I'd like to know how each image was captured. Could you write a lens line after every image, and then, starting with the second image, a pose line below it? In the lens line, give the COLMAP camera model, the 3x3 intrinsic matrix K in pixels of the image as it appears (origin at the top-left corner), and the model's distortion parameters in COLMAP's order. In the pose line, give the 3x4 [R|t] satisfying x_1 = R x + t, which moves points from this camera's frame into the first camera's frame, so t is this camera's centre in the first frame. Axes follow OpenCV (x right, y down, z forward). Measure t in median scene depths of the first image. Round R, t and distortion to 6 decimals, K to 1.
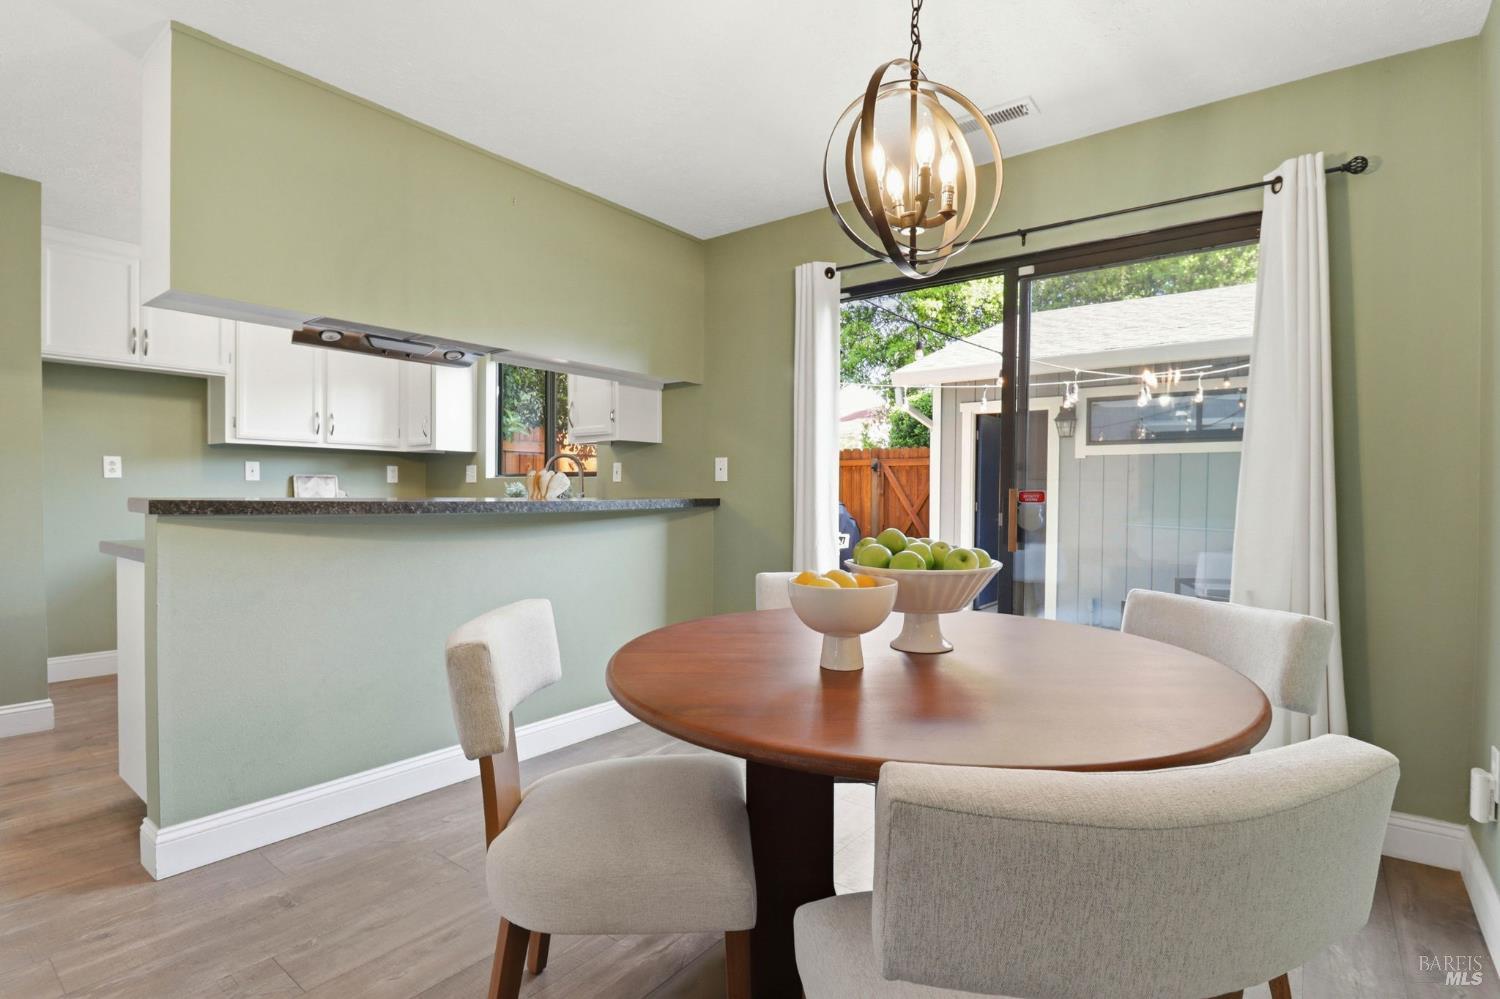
lens RADIAL K [[725.7, 0, 766.6], [0, 725.7, 492.7], [0, 0, 1]] dist [-0.001153, -0.000438]
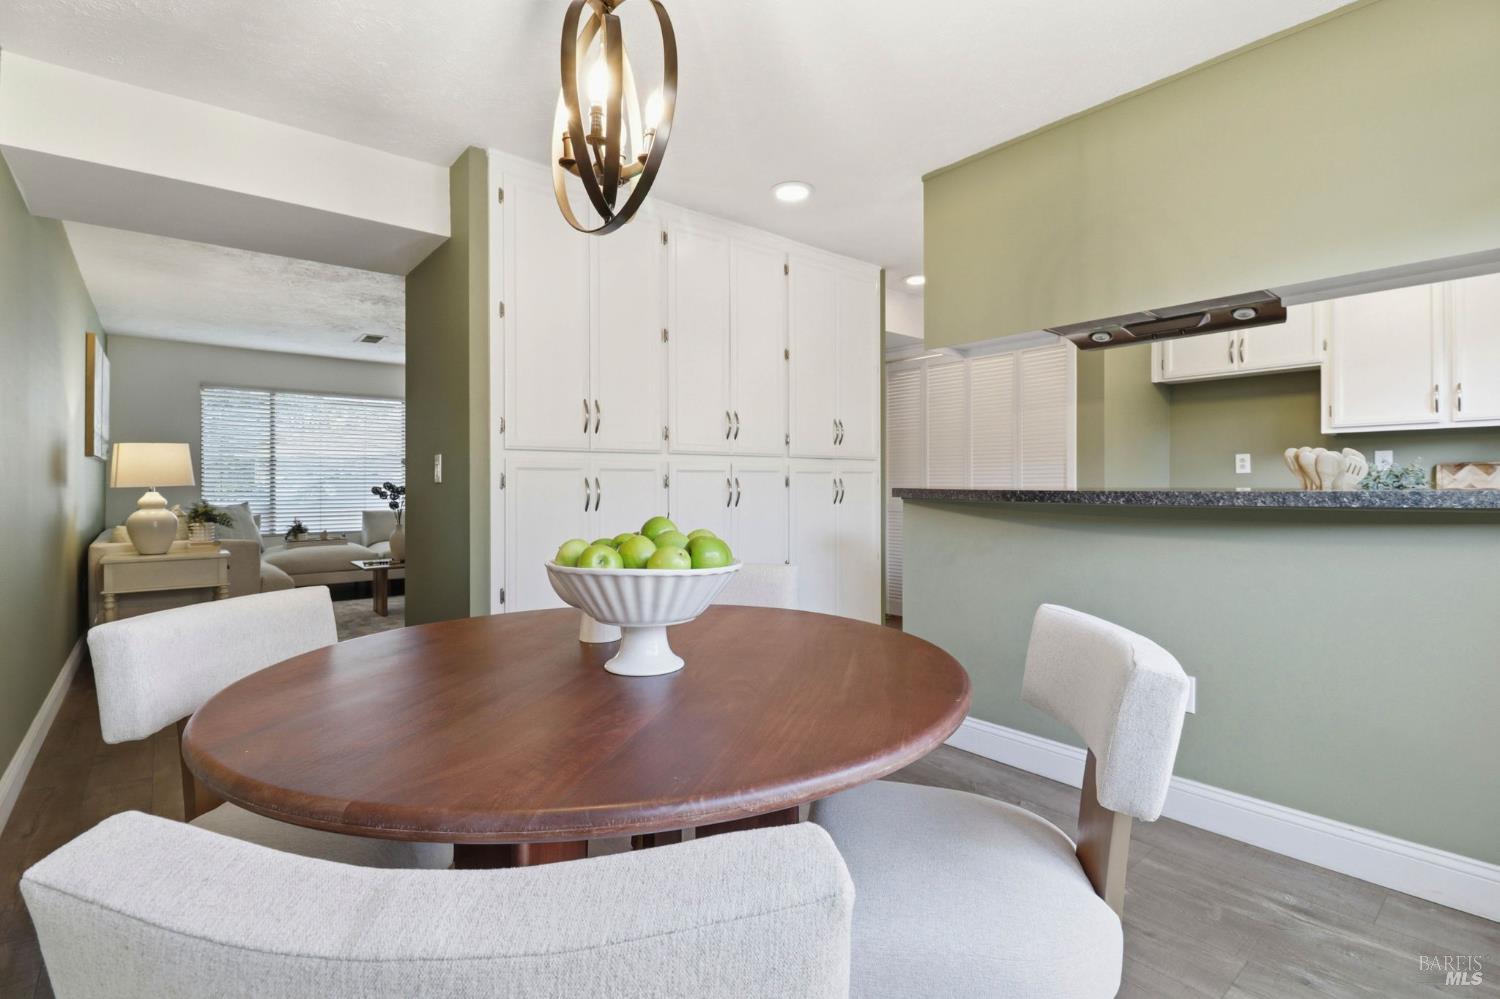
lens RADIAL K [[725.7, 0, 766.6], [0, 725.7, 492.7], [0, 0, 1]] dist [-0.001153, -0.000438]
pose [[-0.218616, 0.001926, -0.975809, 0.375919], [-0.000132, 0.999998, 0.002003, 0.008144], [0.975811, 0.000567, -0.218615, 0.519698]]
